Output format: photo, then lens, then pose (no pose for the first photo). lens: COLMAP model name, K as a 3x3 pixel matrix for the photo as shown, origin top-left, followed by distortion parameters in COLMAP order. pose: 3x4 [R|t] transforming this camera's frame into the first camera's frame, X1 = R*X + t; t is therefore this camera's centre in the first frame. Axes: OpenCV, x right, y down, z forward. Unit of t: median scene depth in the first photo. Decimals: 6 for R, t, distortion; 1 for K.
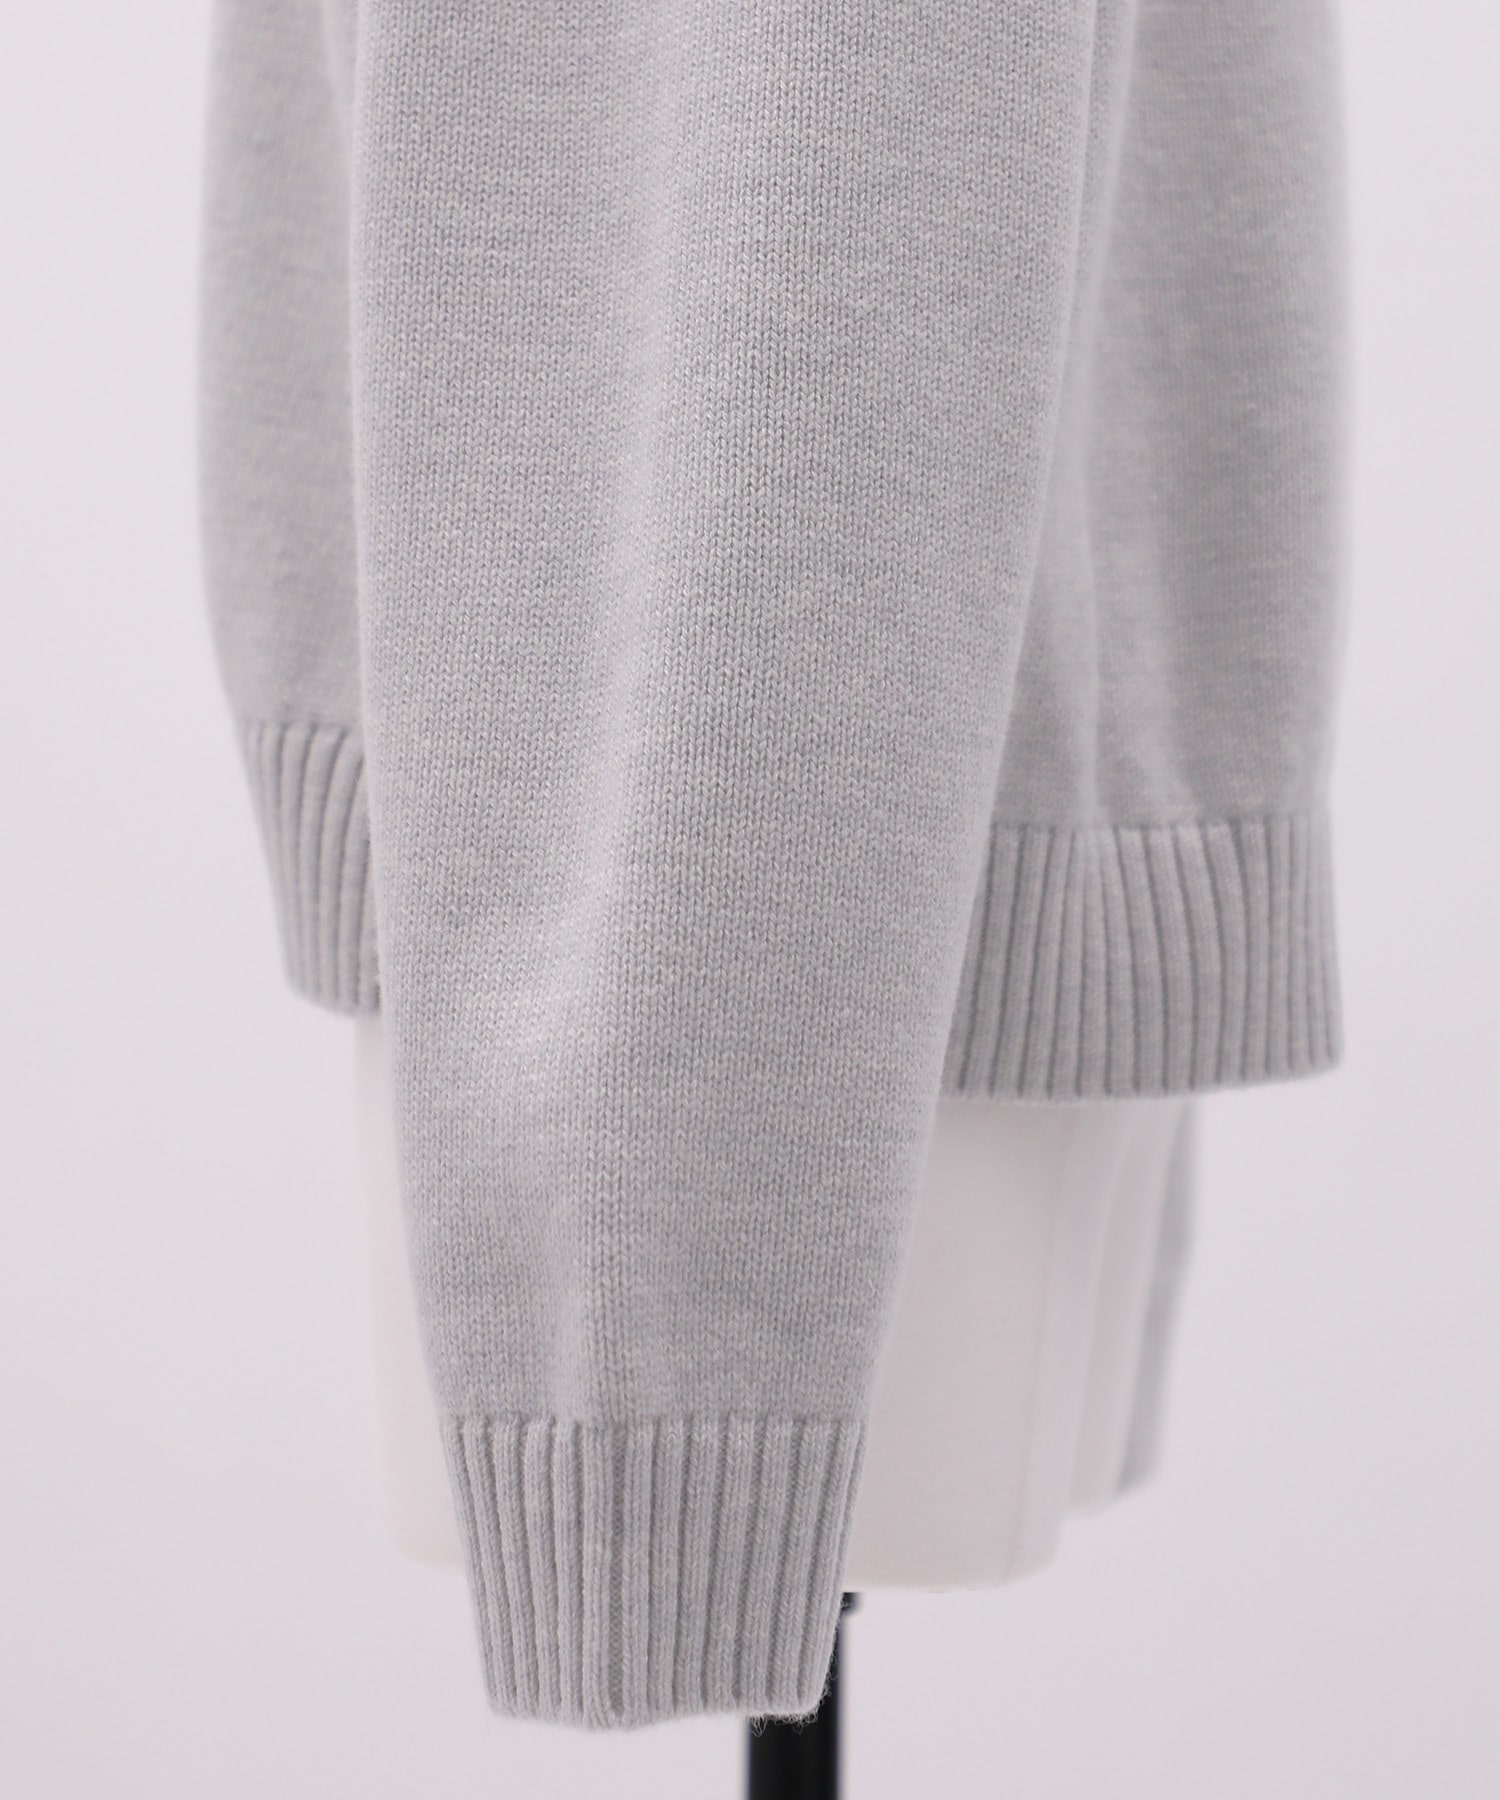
lens RADIAL K [[3405.4, 0, 752.2], [0, 3405.4, 366.2], [0, 0, 1]] dist [0.130782, -0.011495]
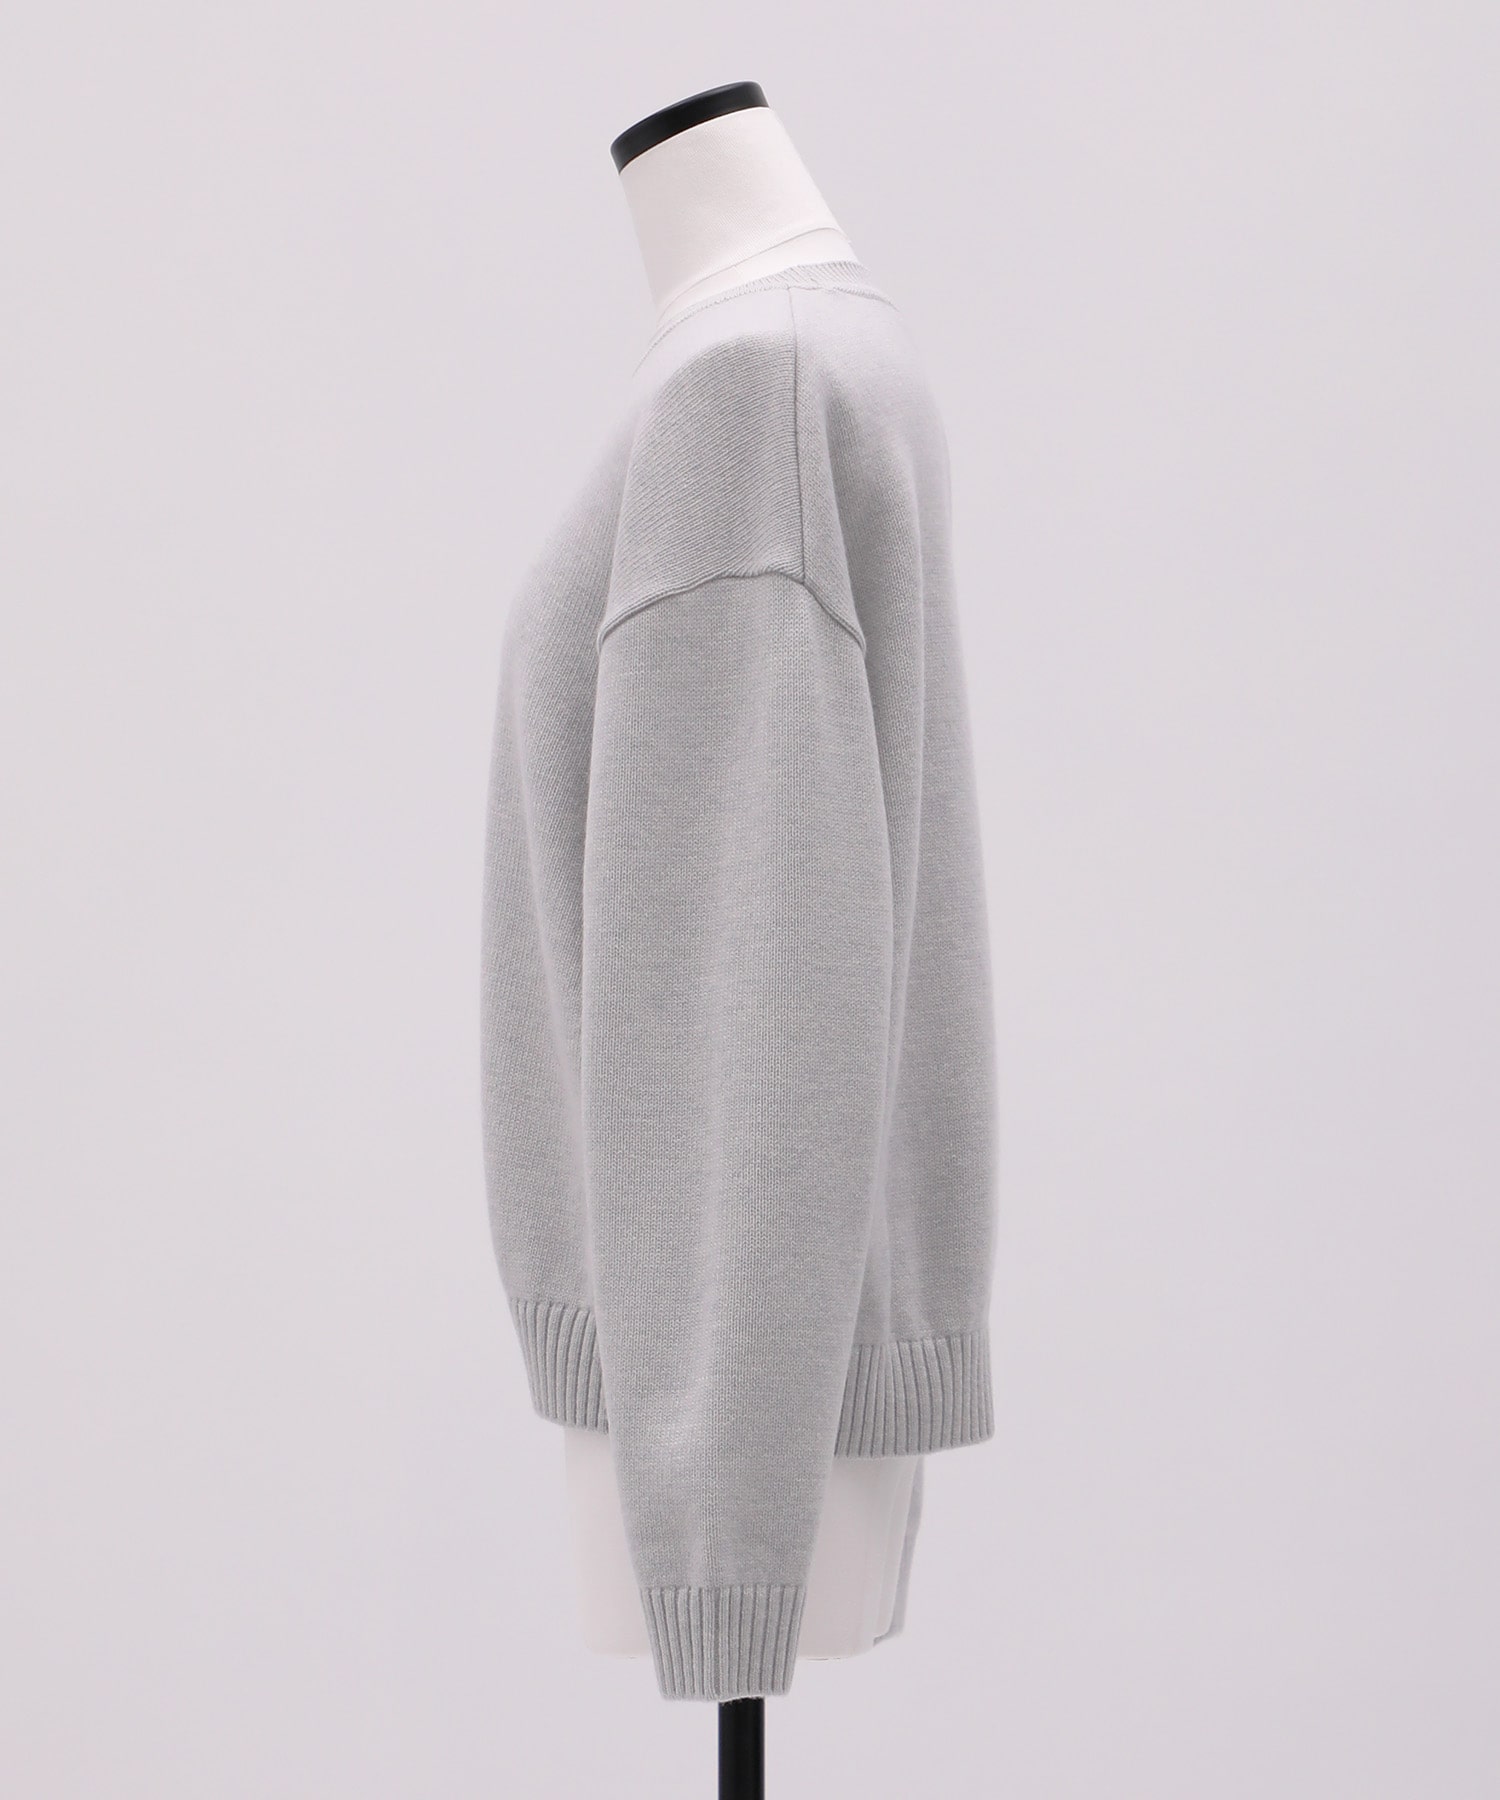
lens RADIAL K [[3362.2, 0, 681.4], [0, 3362.2, 899.8], [0, 0, 1]] dist [0.161014, -0.027579]
pose [[0.997544, -0.013711, 0.068689, -0.210510], [0.009168, 0.997776, 0.066026, -0.344373], [-0.069442, -0.065234, 0.995451, -1.363335]]
